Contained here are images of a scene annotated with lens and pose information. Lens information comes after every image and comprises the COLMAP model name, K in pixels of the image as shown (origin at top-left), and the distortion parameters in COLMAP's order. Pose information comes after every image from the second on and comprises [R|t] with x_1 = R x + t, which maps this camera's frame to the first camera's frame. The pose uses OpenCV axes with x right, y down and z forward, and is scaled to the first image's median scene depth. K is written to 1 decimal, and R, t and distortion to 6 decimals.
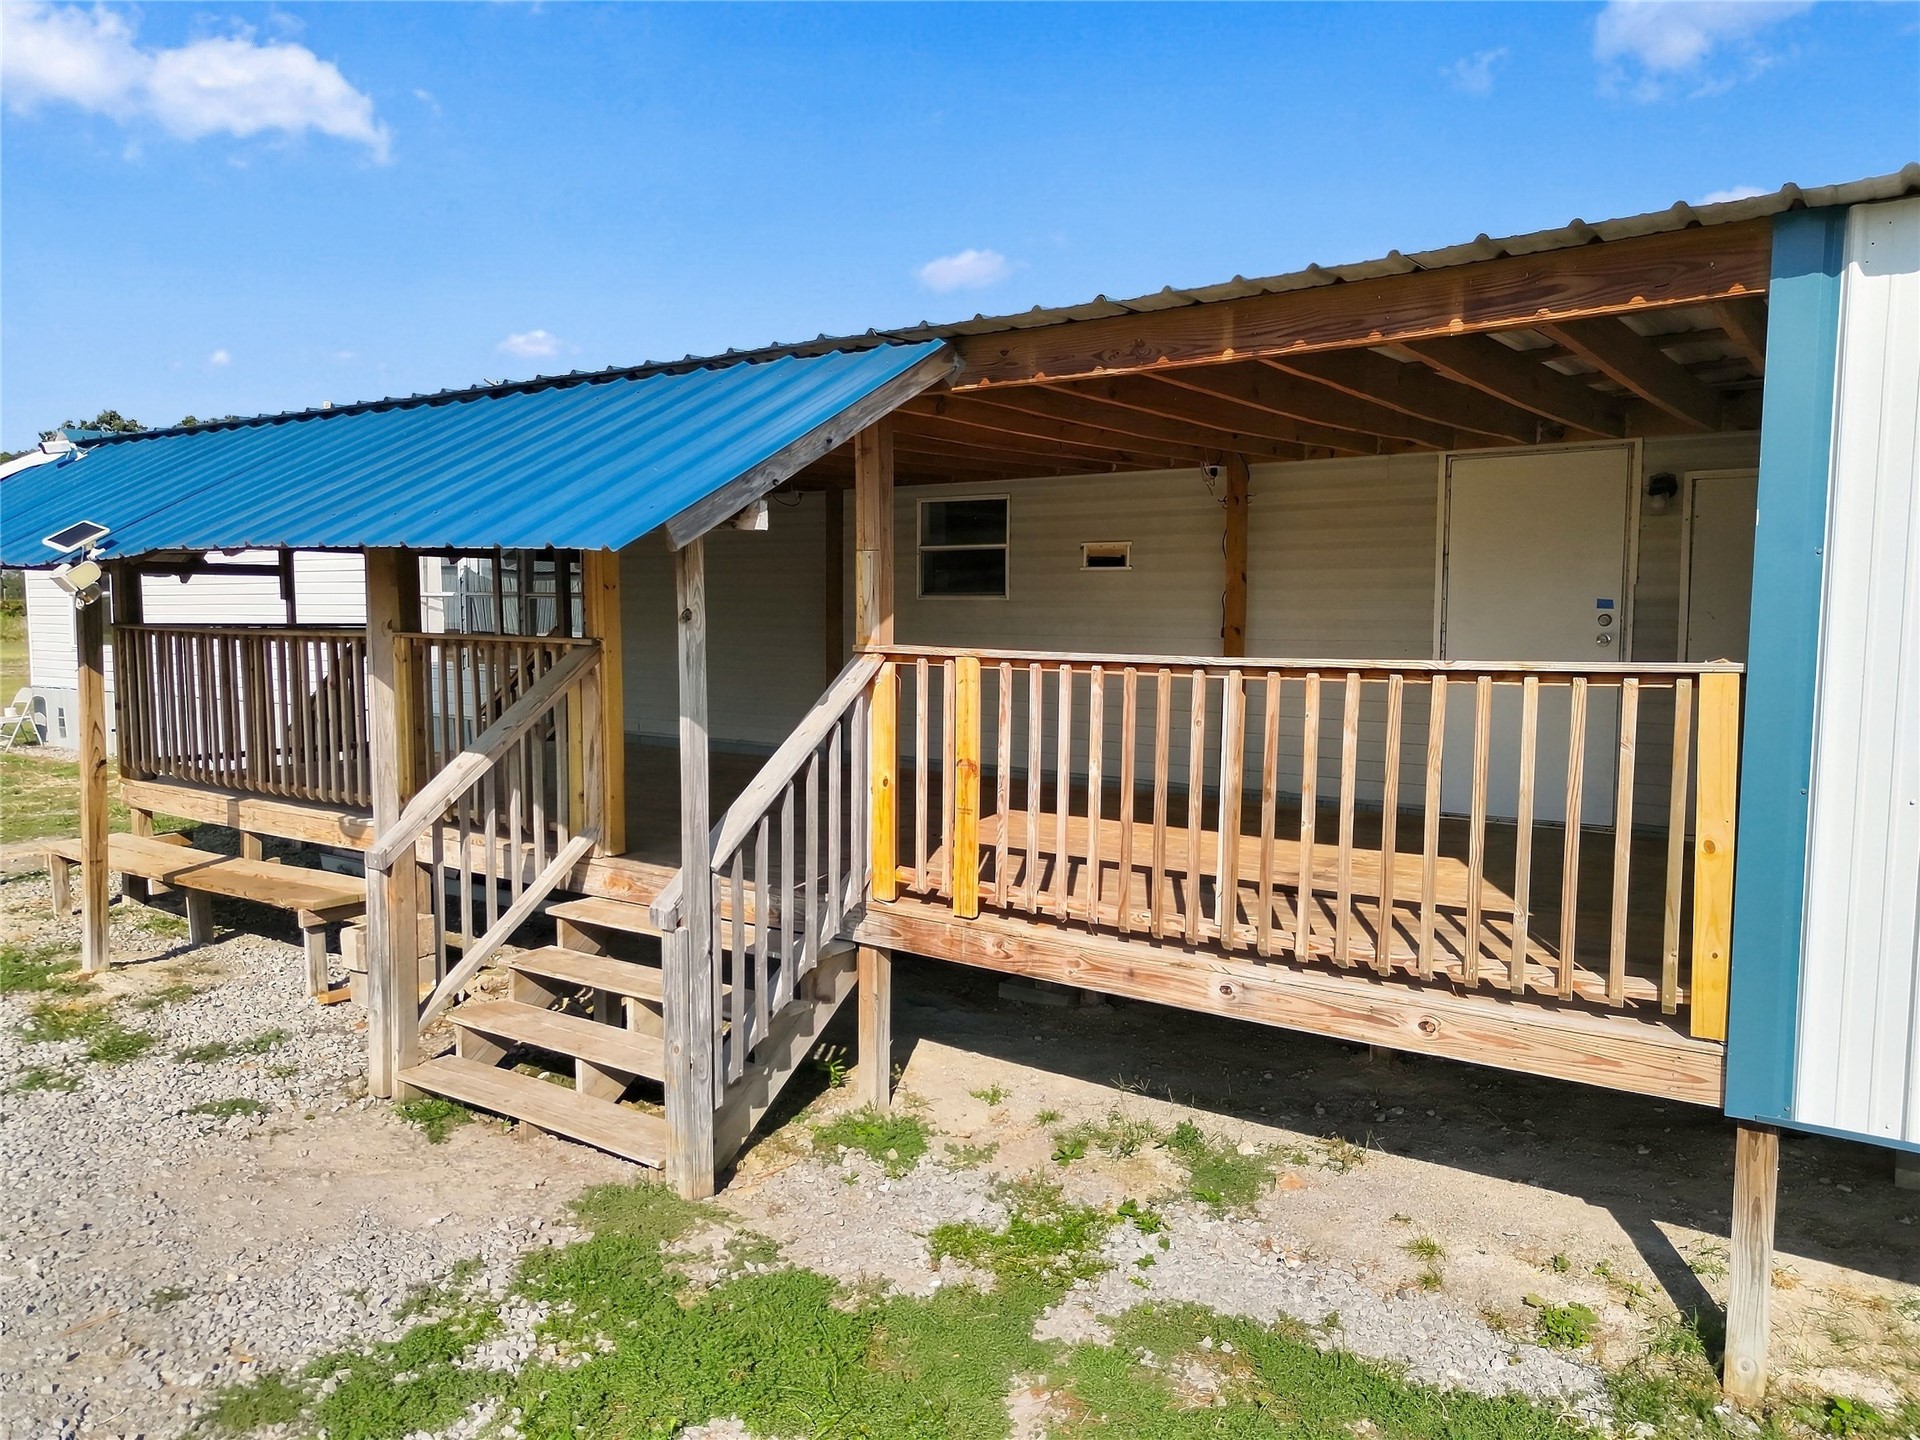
lens RADIAL K [[1350.9, 0, 960.0], [0, 1350.9, 720.0], [0, 0, 1]] dist [0.068448, -0.070916]
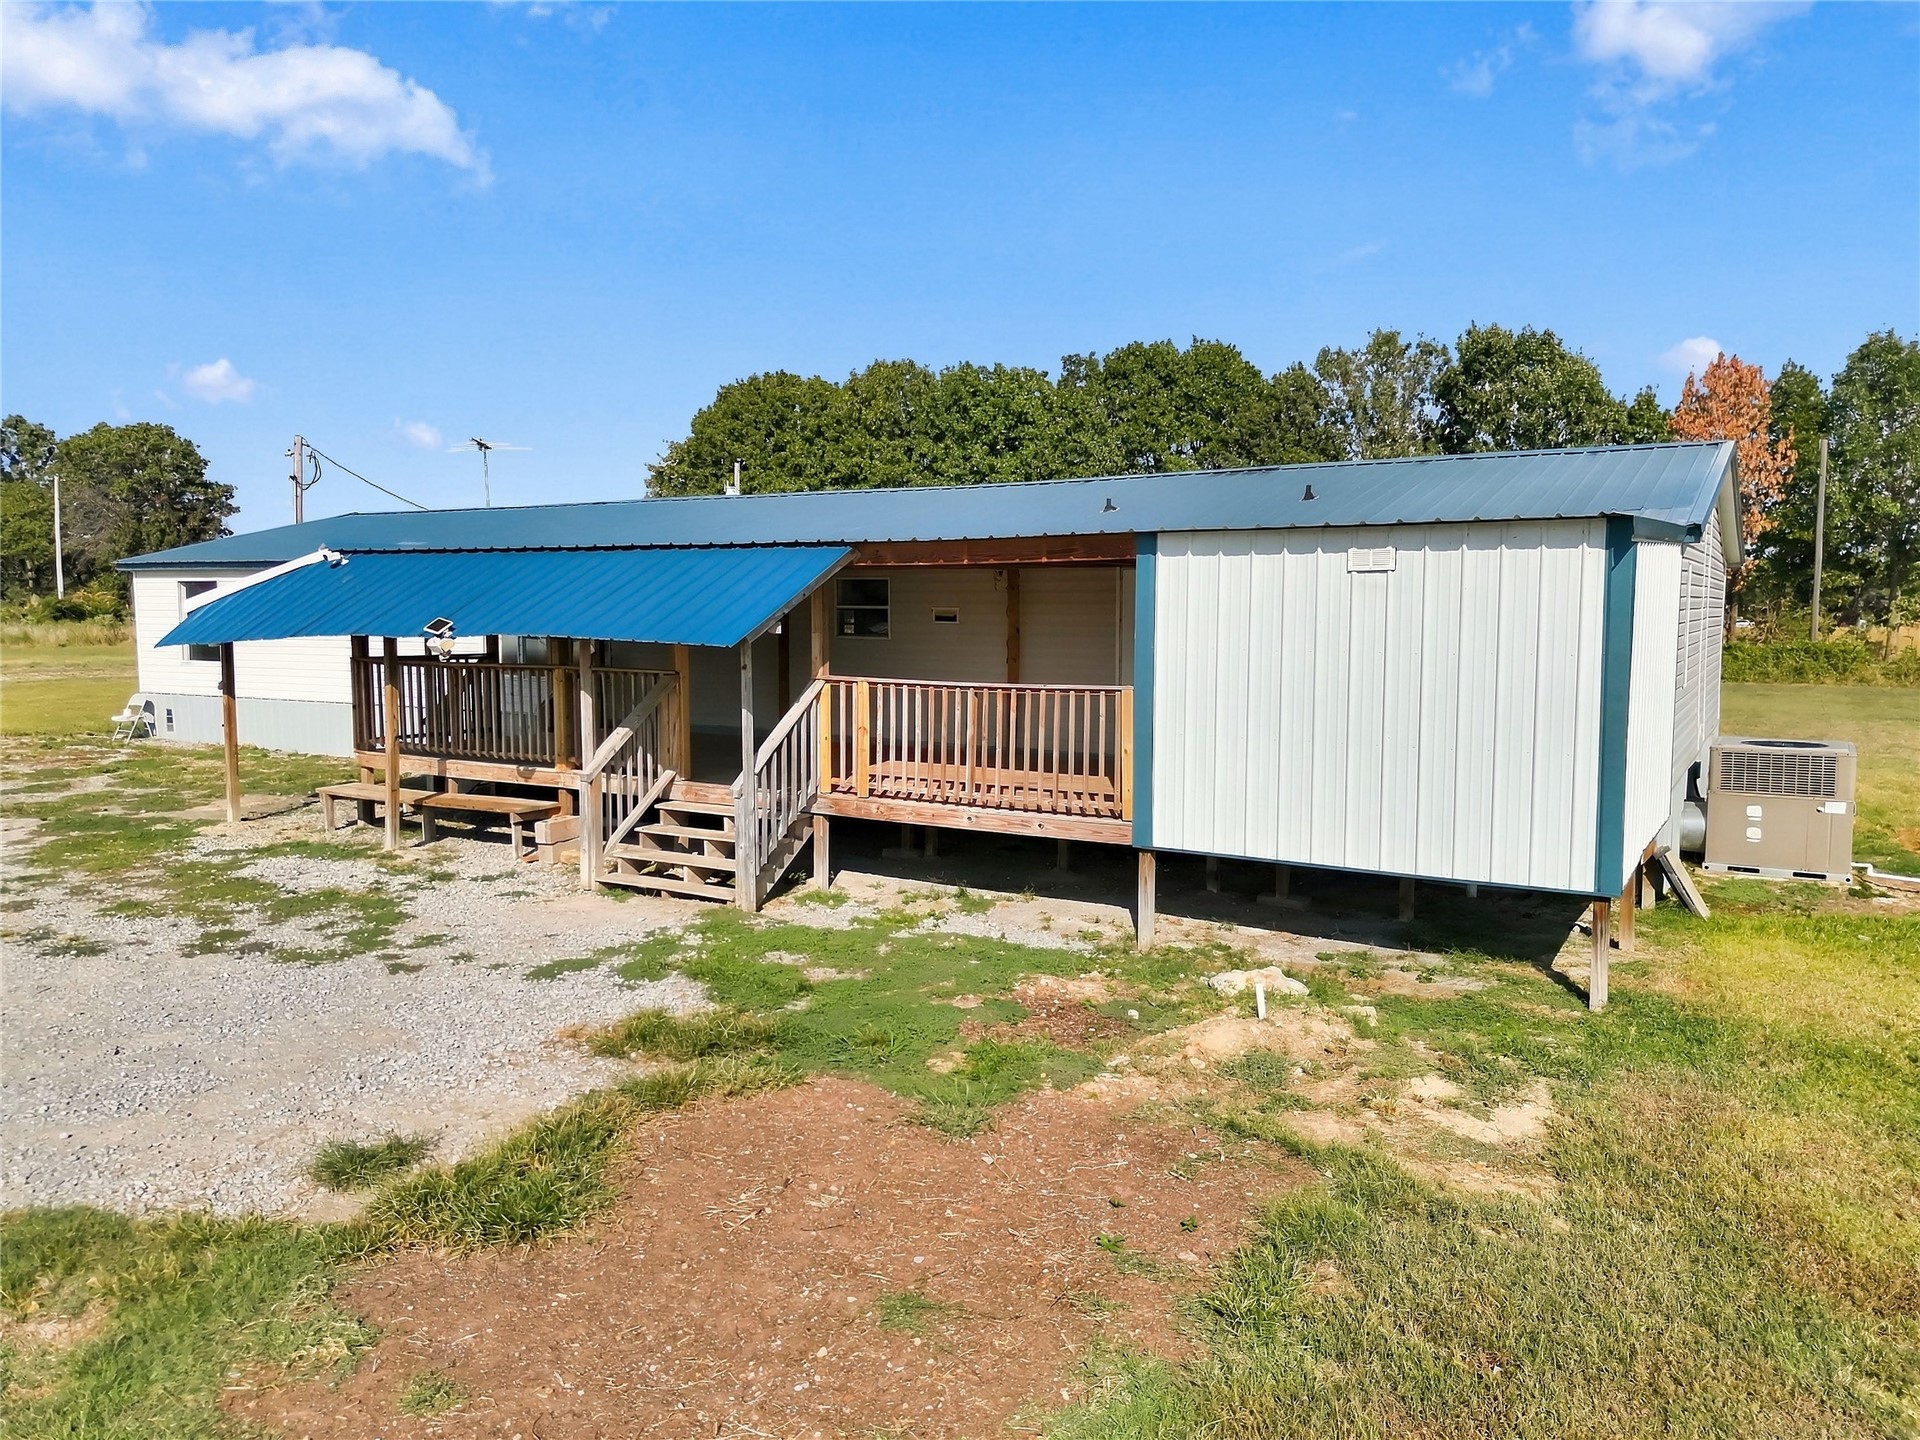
lens RADIAL K [[1350.9, 0, 960.0], [0, 1350.9, 720.0], [0, 0, 1]] dist [0.068448, -0.070916]
pose [[0.997597, -0.008743, 0.068732, 0.011053], [0.008474, 0.999955, 0.004204, 0.008811], [-0.068765, -0.003611, 0.997626, -1.189953]]
